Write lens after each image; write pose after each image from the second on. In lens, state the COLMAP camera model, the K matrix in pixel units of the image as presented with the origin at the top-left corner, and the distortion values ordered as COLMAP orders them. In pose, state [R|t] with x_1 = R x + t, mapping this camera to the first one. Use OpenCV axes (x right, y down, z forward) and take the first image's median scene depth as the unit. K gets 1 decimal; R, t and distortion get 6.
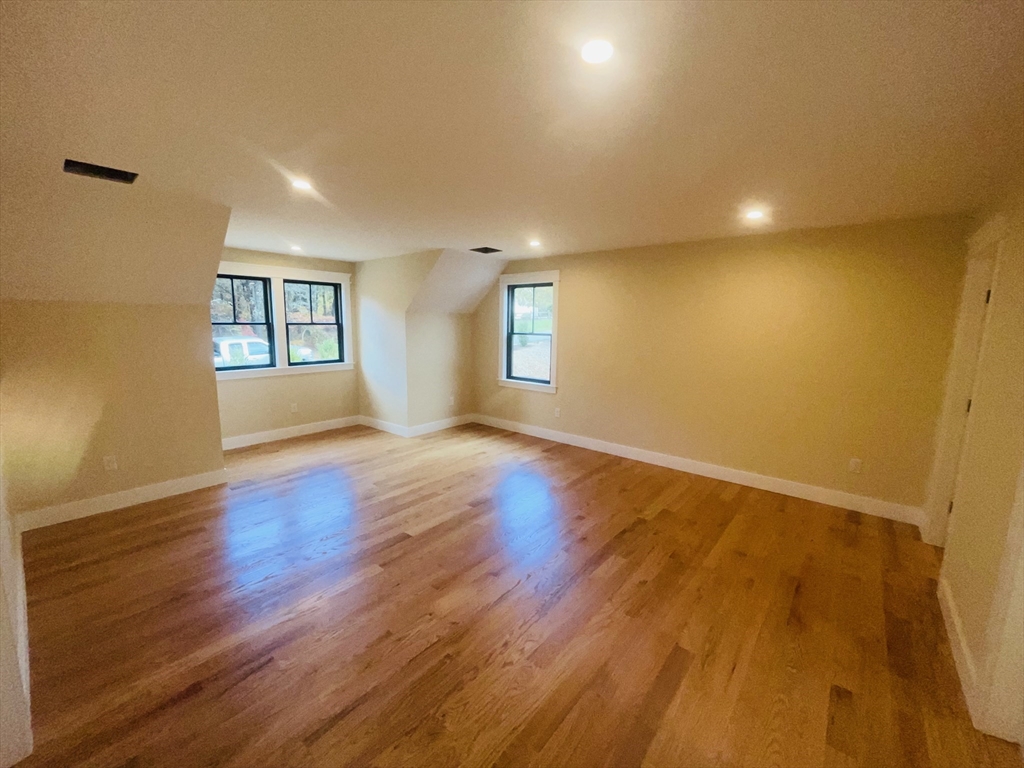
lens RADIAL K [[413.7, 0, 509.3], [0, 413.7, 380.1], [0, 0, 1]] dist [0.008447, 0.000830]
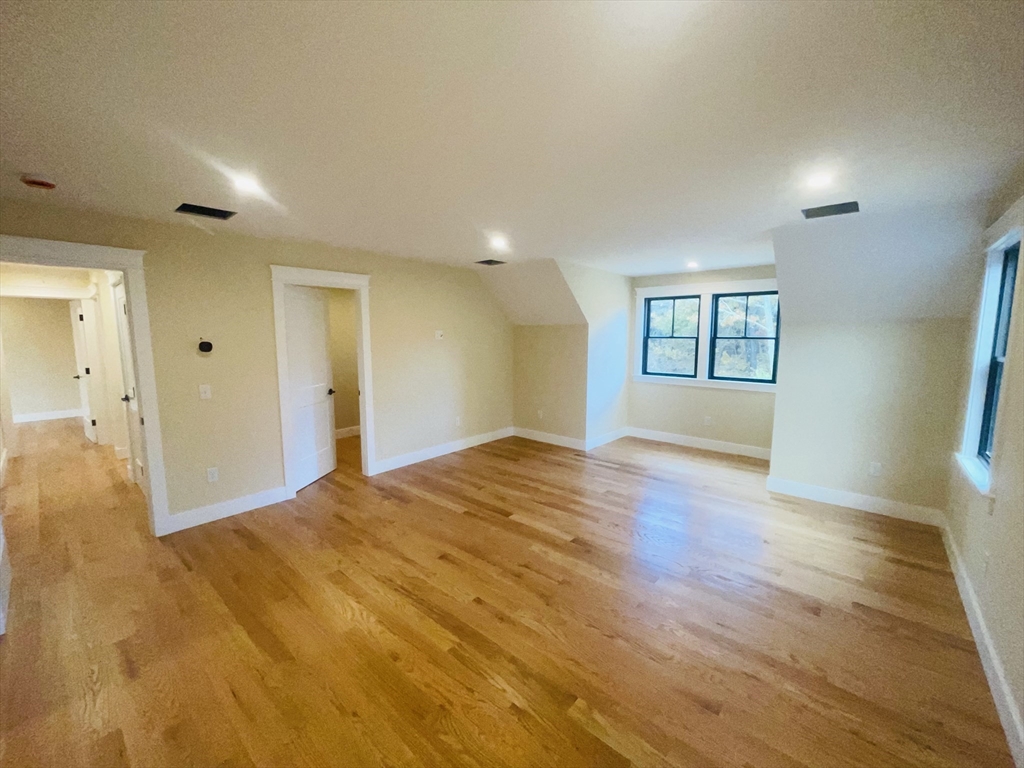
lens RADIAL K [[413.7, 0, 518.7], [0, 413.7, 384.5], [0, 0, 1]] dist [0.008447, 0.000830]
pose [[-0.003340, 0.110301, -0.993893, 0.563197], [-0.139689, 0.984102, 0.109684, -0.078806], [0.990190, 0.139202, 0.012121, 0.614152]]
